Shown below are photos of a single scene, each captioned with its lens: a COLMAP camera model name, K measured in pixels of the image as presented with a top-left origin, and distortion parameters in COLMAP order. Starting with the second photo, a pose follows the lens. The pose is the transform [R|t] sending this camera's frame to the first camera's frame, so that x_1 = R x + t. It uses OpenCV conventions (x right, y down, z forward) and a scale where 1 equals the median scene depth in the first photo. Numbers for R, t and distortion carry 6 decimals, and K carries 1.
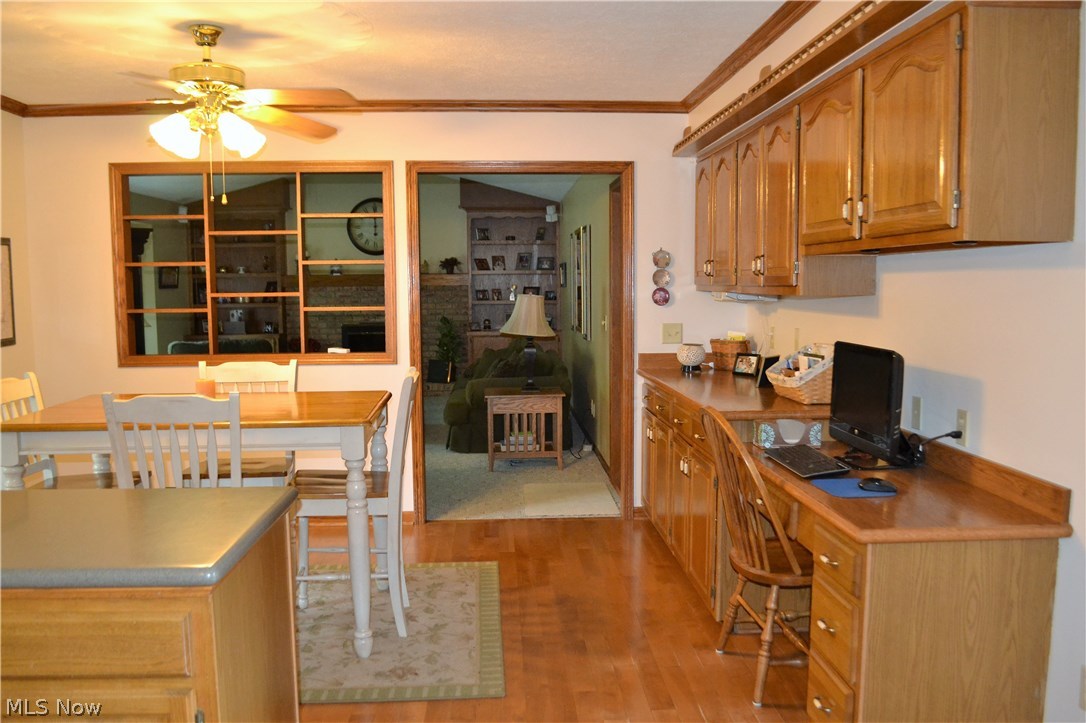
lens RADIAL K [[926.1, 0, 545.0], [0, 926.1, 384.3], [0, 0, 1]] dist [-0.077688, -0.005030]
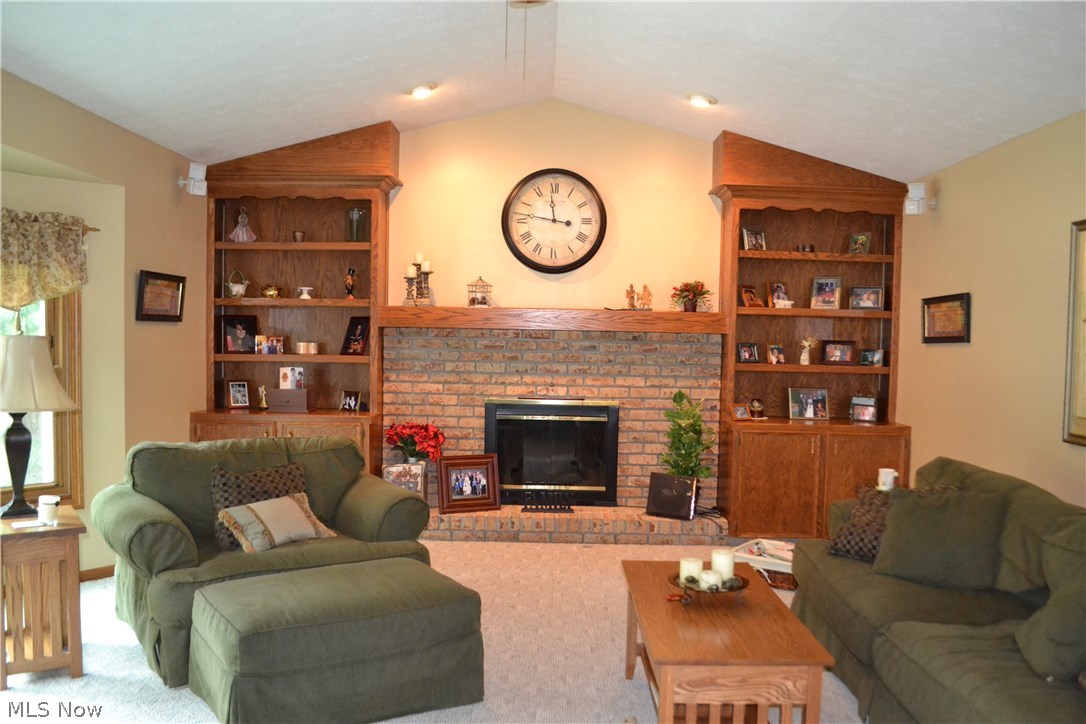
lens RADIAL K [[877.6, 0, 548.8], [0, 877.6, 380.8], [0, 0, 1]] dist [-0.072587, -0.000349]
pose [[0.998272, 0.029675, -0.050719, -0.339738], [-0.032574, 0.997825, -0.057313, -0.102736], [0.048908, 0.058866, 0.997067, 1.055923]]
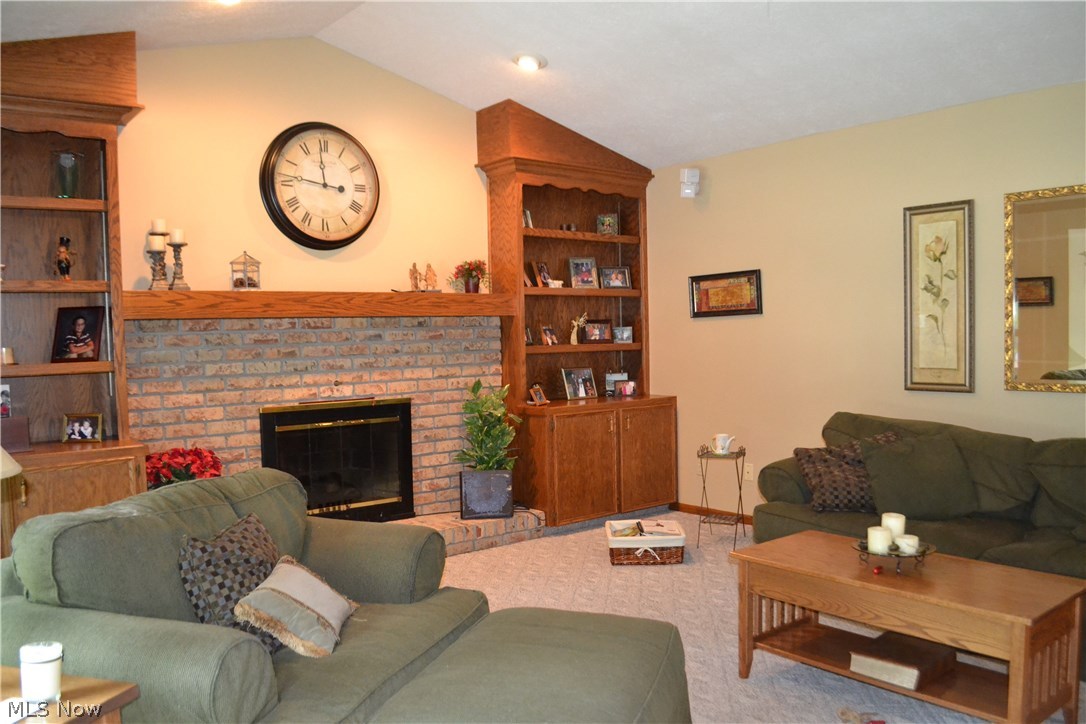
lens RADIAL K [[877.6, 0, 548.8], [0, 877.6, 380.8], [0, 0, 1]] dist [-0.072587, -0.000349]
pose [[0.810619, -0.043456, 0.583959, -0.742651], [0.080645, 0.996025, -0.037827, -0.111786], [-0.579994, 0.077757, 0.810901, 1.290053]]
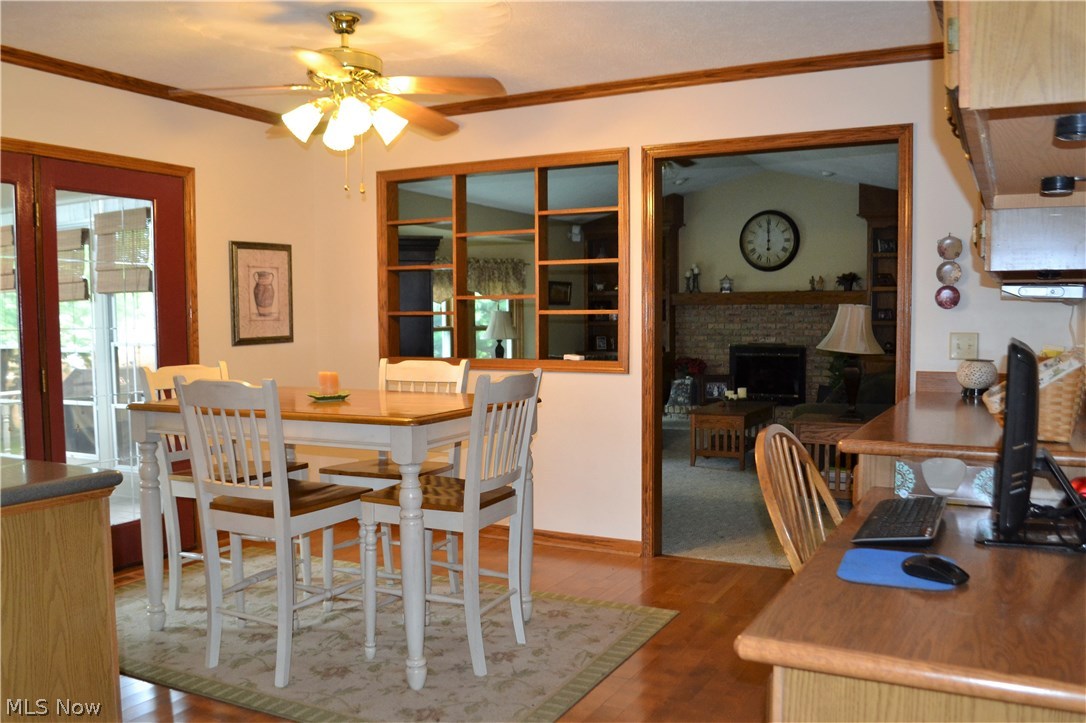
lens RADIAL K [[926.1, 0, 545.0], [0, 926.1, 384.3], [0, 0, 1]] dist [-0.077688, -0.005030]
pose [[0.856782, 0.038933, -0.514208, 0.229614], [-0.056370, 0.998241, -0.018344, 0.008867], [0.512589, 0.044702, 0.857469, 0.191474]]
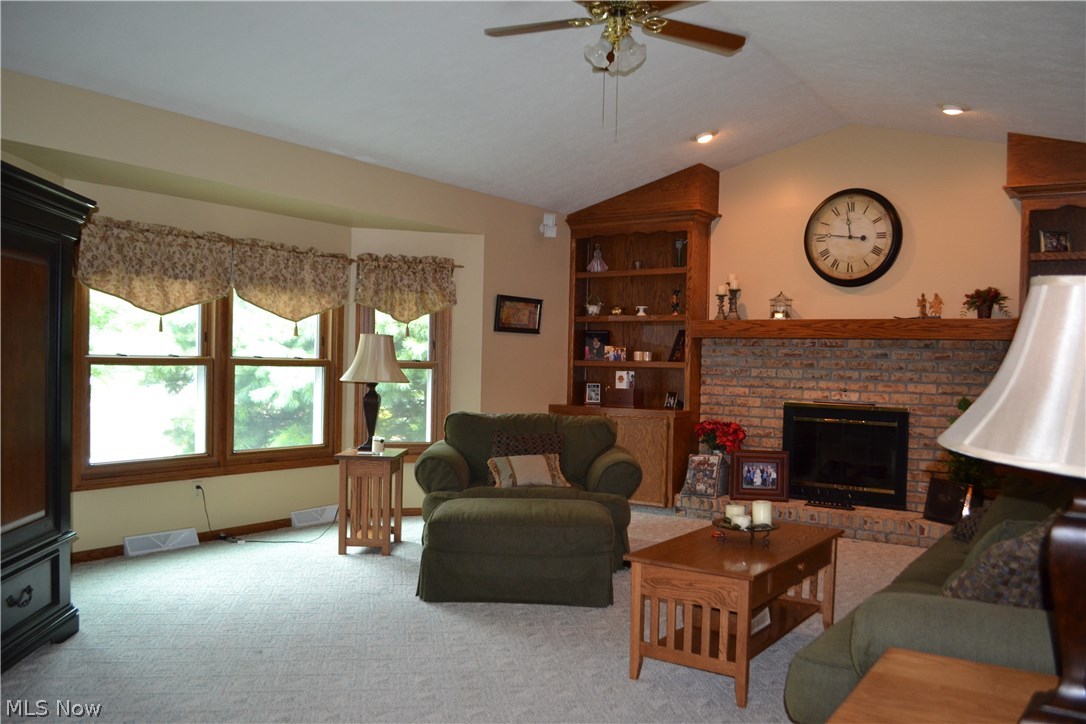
lens RADIAL K [[877.6, 0, 548.8], [0, 877.6, 380.8], [0, 0, 1]] dist [-0.072587, -0.000349]
pose [[0.785245, 0.040102, -0.617885, 0.015967], [-0.096699, 0.993599, -0.058404, -0.067314], [0.611587, 0.105610, 0.784096, 0.998481]]
